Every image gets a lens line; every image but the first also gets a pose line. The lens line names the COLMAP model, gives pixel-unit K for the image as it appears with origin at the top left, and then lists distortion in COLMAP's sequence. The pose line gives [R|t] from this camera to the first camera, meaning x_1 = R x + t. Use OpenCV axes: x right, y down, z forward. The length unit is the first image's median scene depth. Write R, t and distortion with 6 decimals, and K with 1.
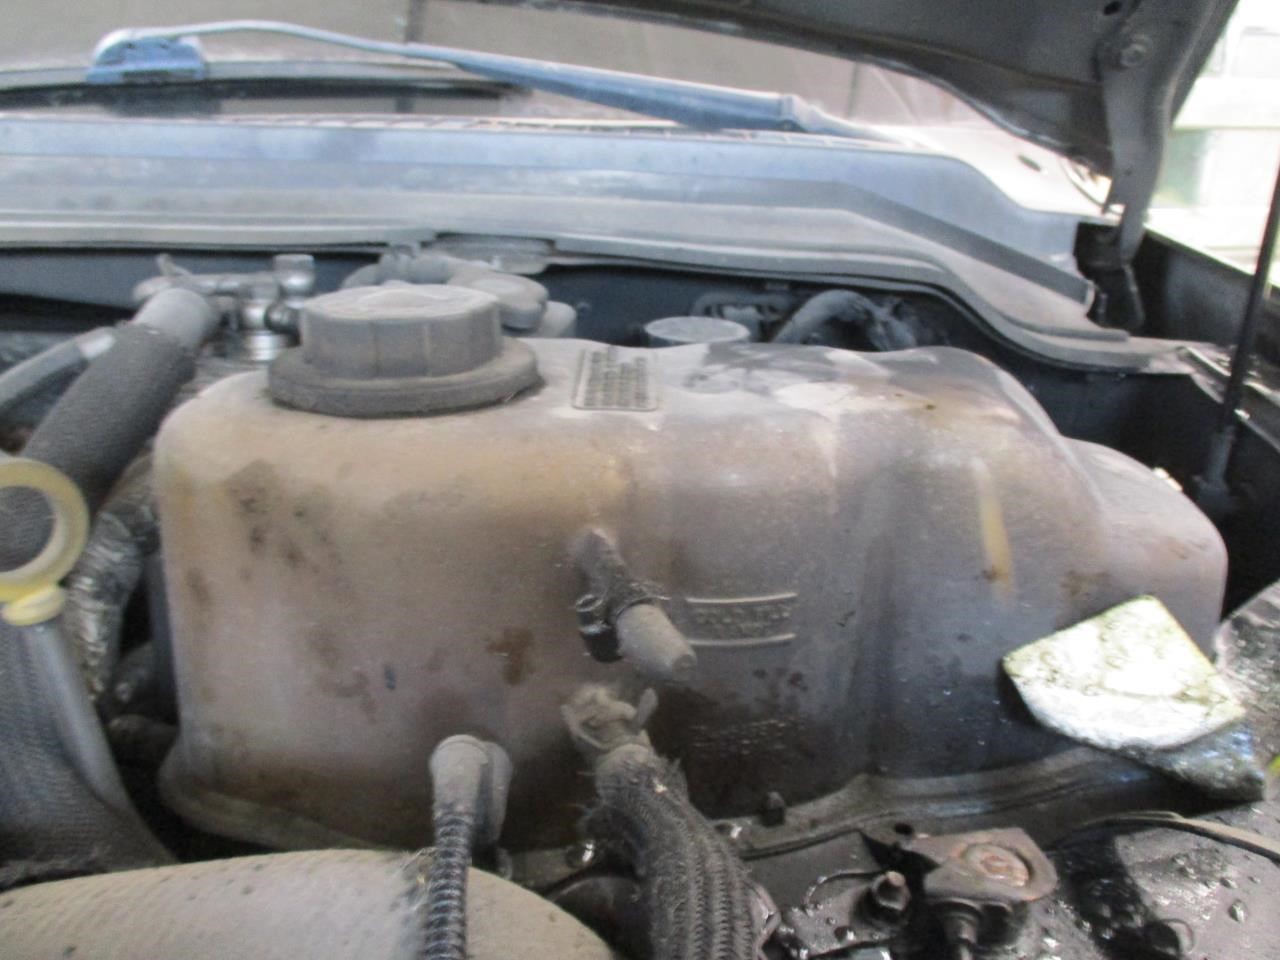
lens RADIAL K [[1040.6, 0, 641.6], [0, 1040.6, 478.9], [0, 0, 1]] dist [-0.010292, -0.009754]
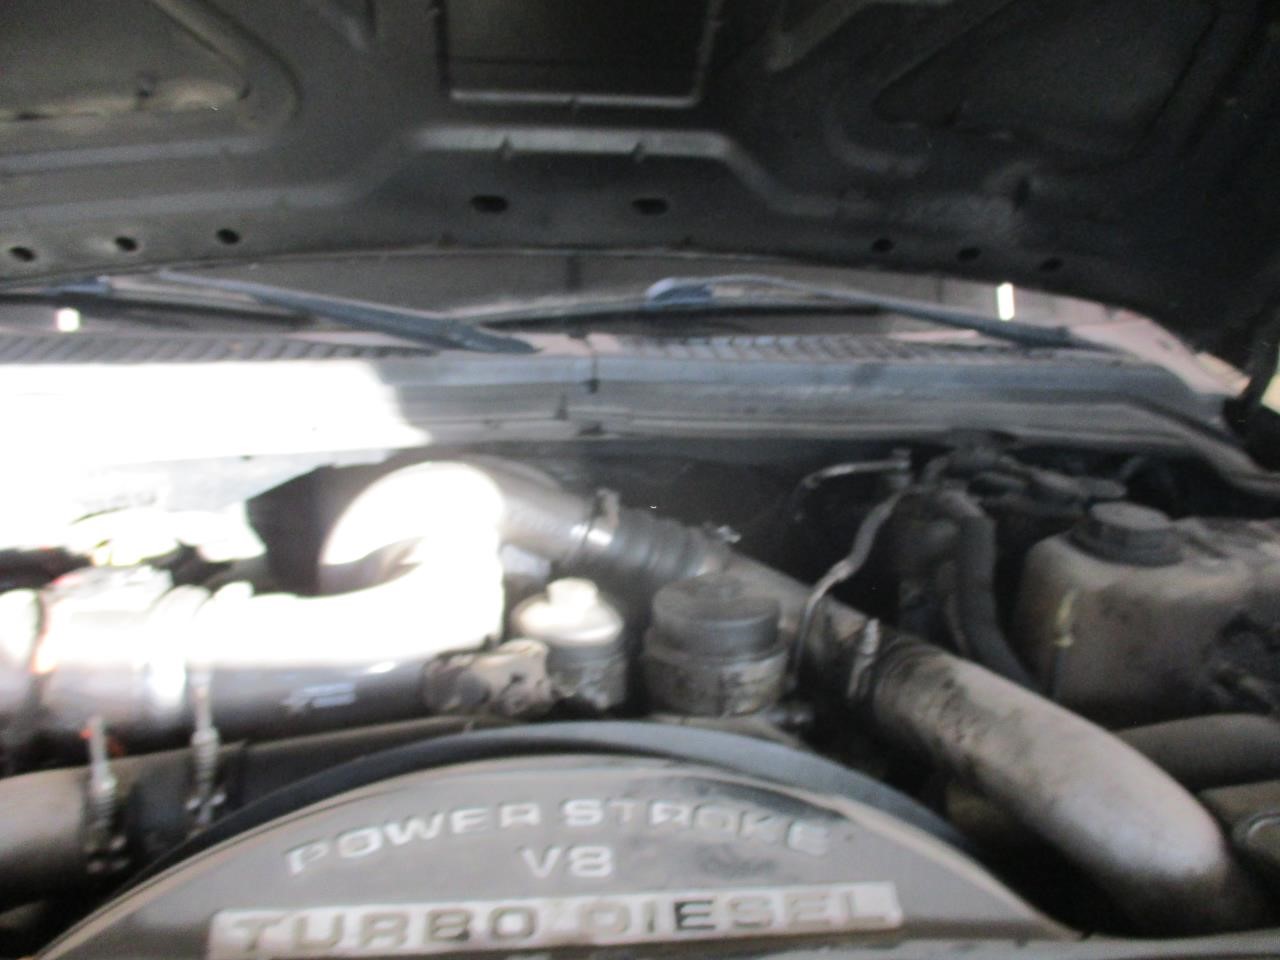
lens RADIAL K [[1040.6, 0, 638.5], [0, 1040.6, 480.3], [0, 0, 1]] dist [-0.010292, -0.009754]
pose [[0.996760, -0.002244, 0.080406, -0.763533], [0.004101, 0.999728, -0.022941, -0.095730], [-0.080332, 0.023196, 0.996498, -0.672962]]
